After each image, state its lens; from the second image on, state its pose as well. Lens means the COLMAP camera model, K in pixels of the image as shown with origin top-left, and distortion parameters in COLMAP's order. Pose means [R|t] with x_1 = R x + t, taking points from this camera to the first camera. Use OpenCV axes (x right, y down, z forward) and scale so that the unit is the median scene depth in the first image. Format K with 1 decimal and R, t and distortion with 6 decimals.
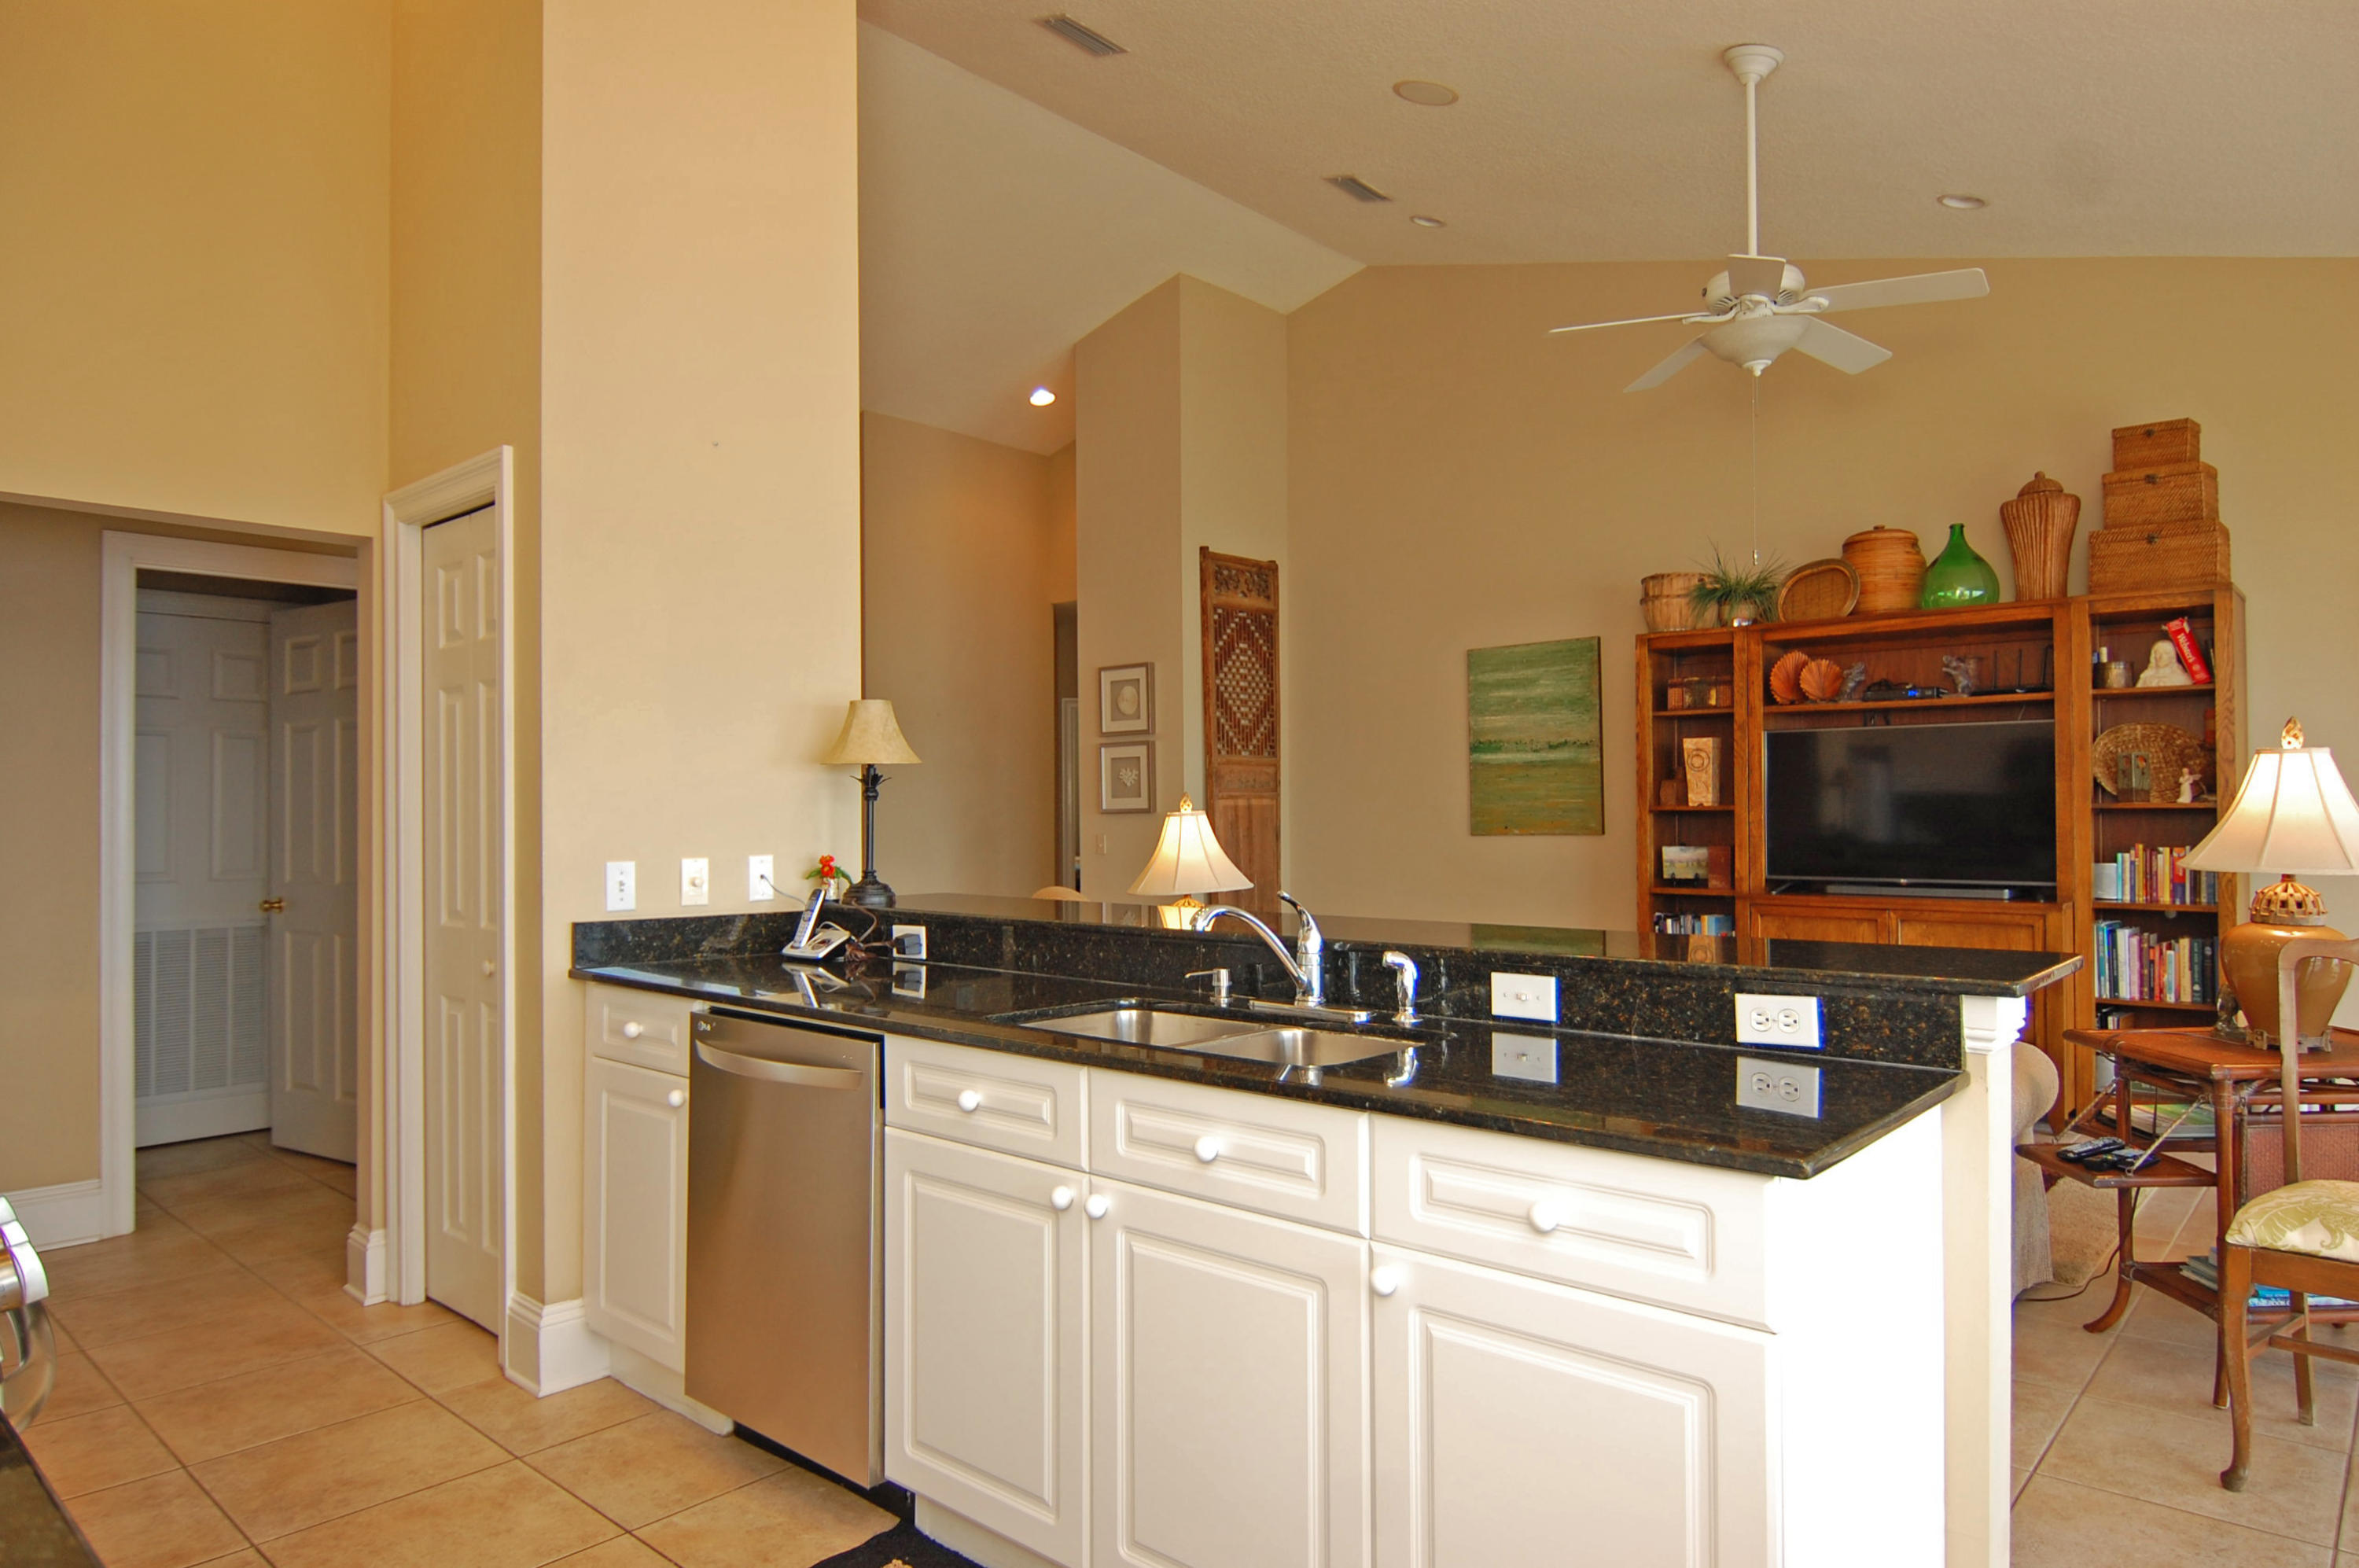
lens RADIAL K [[1443.4, 0, 1179.5], [0, 1443.4, 784.0], [0, 0, 1]] dist [-0.000176, -0.004285]
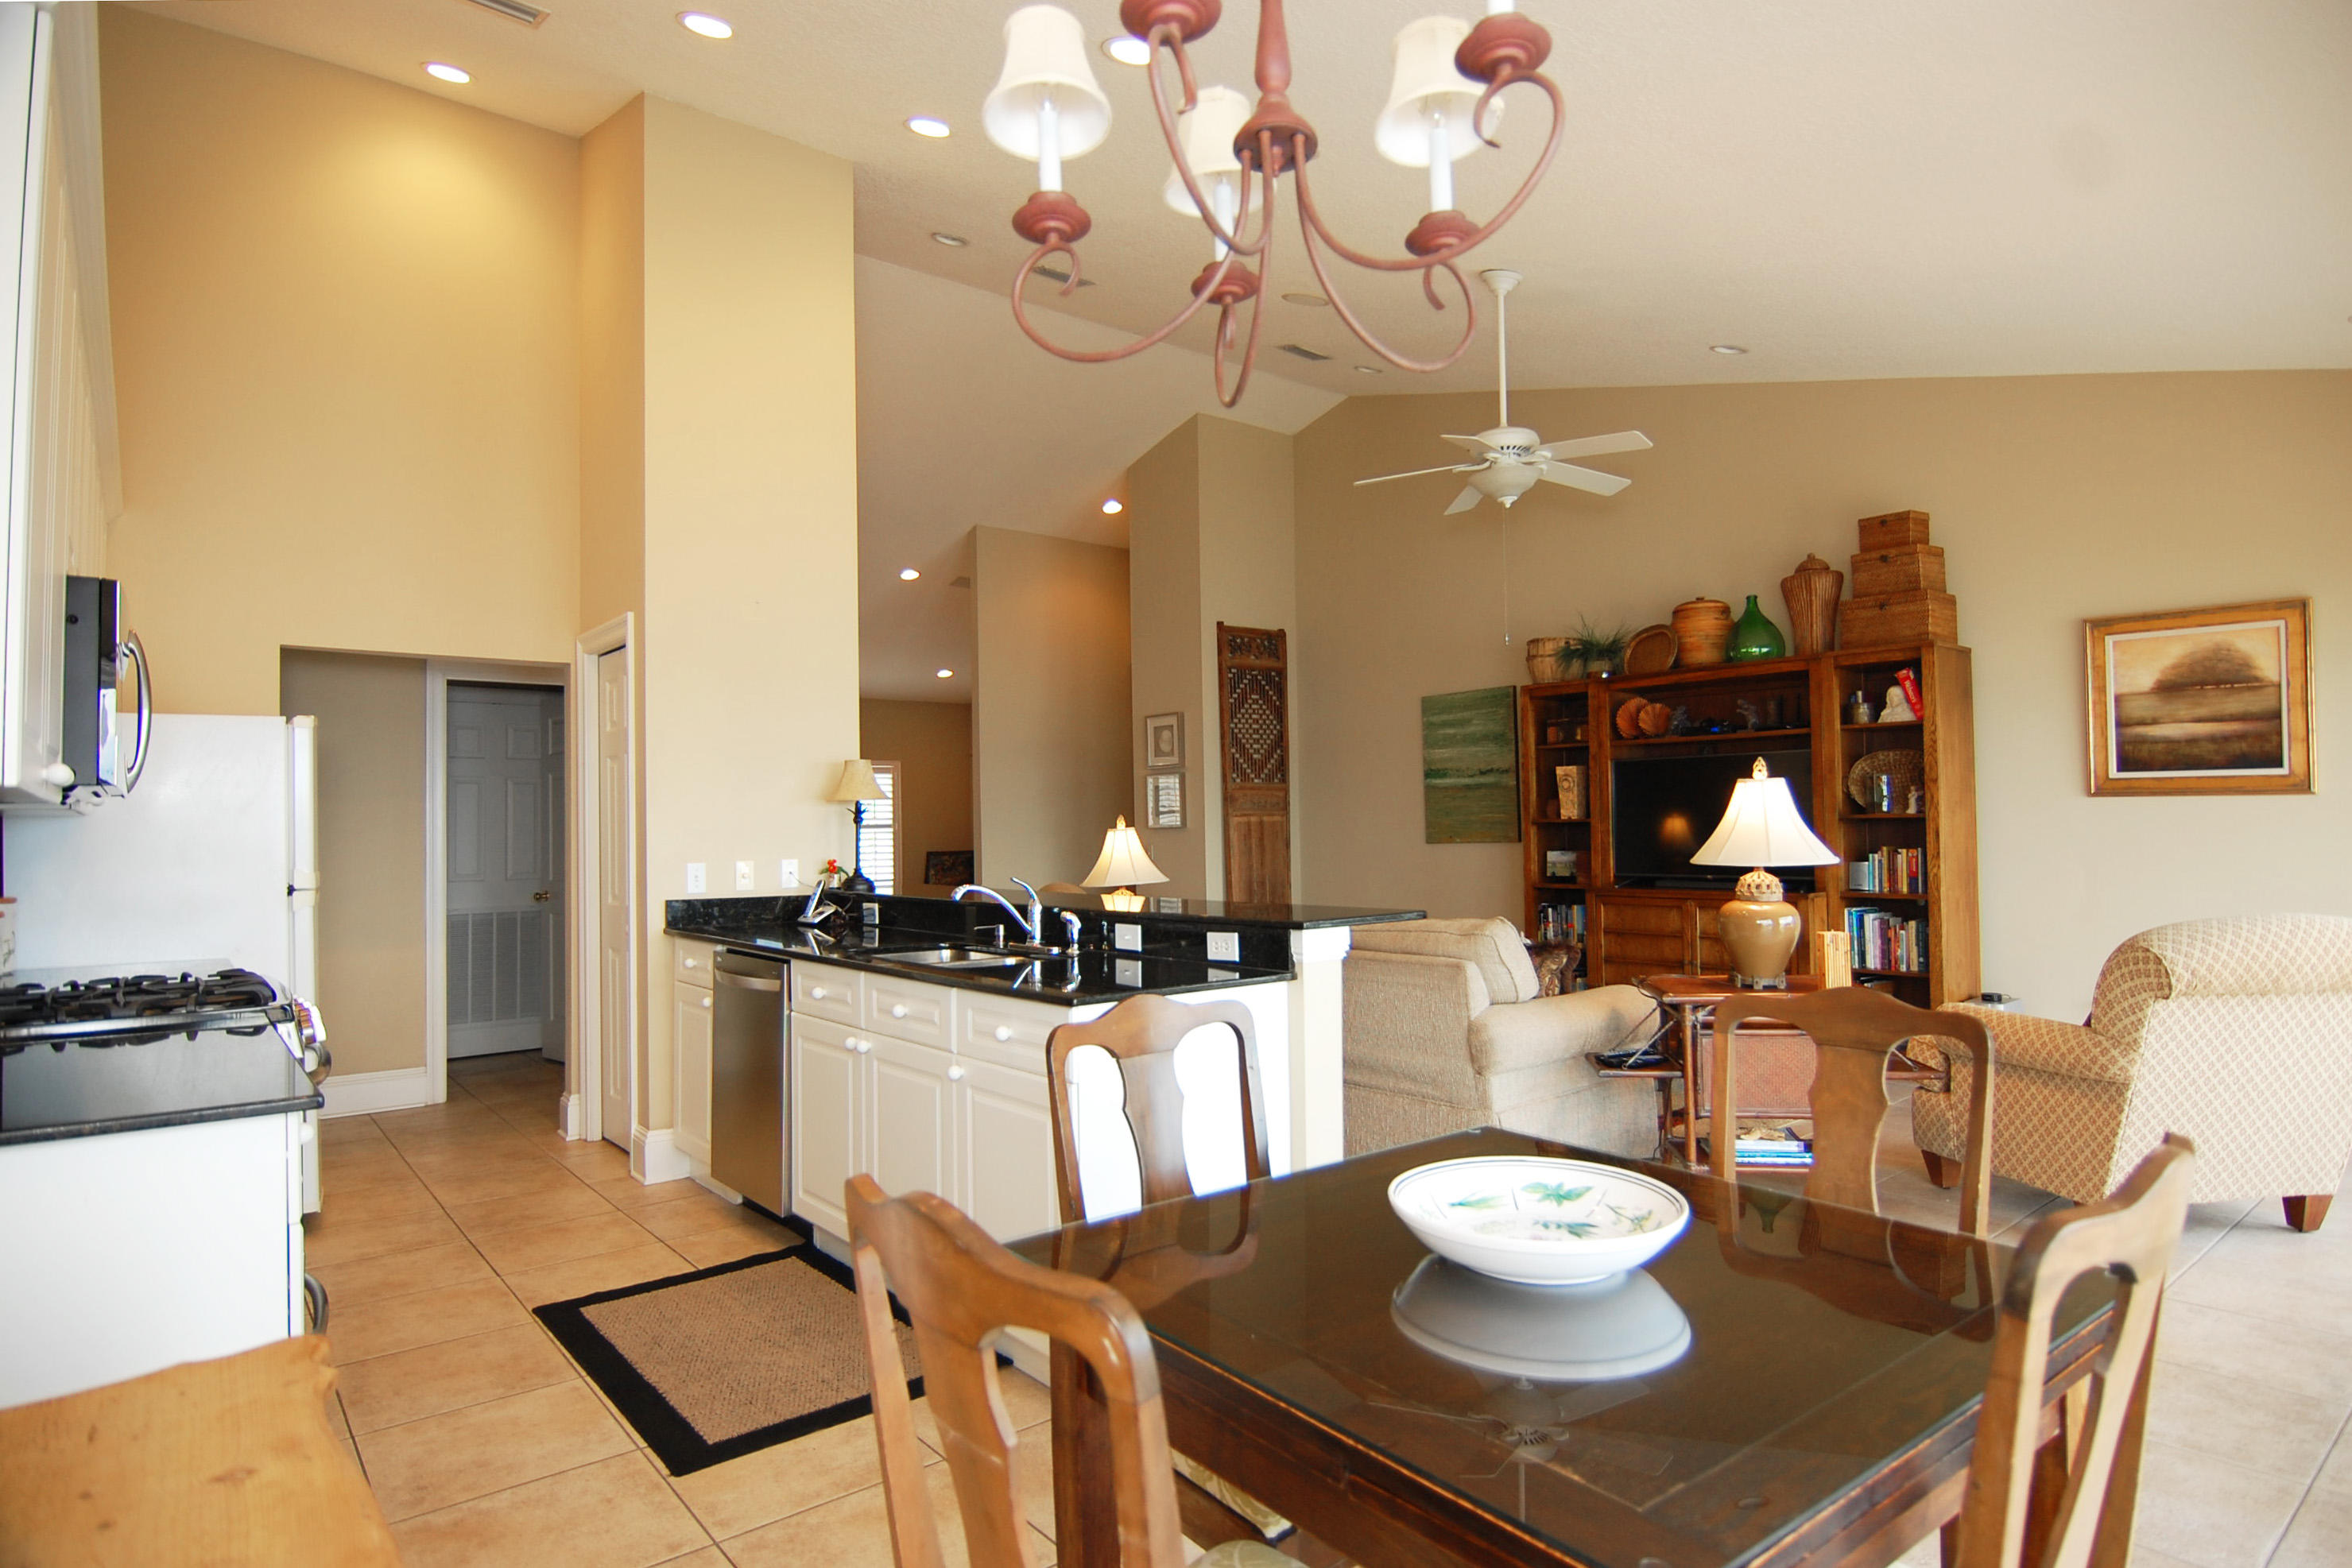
lens RADIAL K [[1296.4, 0, 1176.0], [0, 1296.4, 784.0], [0, 0, 1]] dist [0.001094, 0.000902]
pose [[0.987104, -0.014794, -0.159394, 0.237475], [0.012839, 0.999829, -0.013290, -0.005947], [0.159564, 0.011072, 0.987126, -0.224626]]
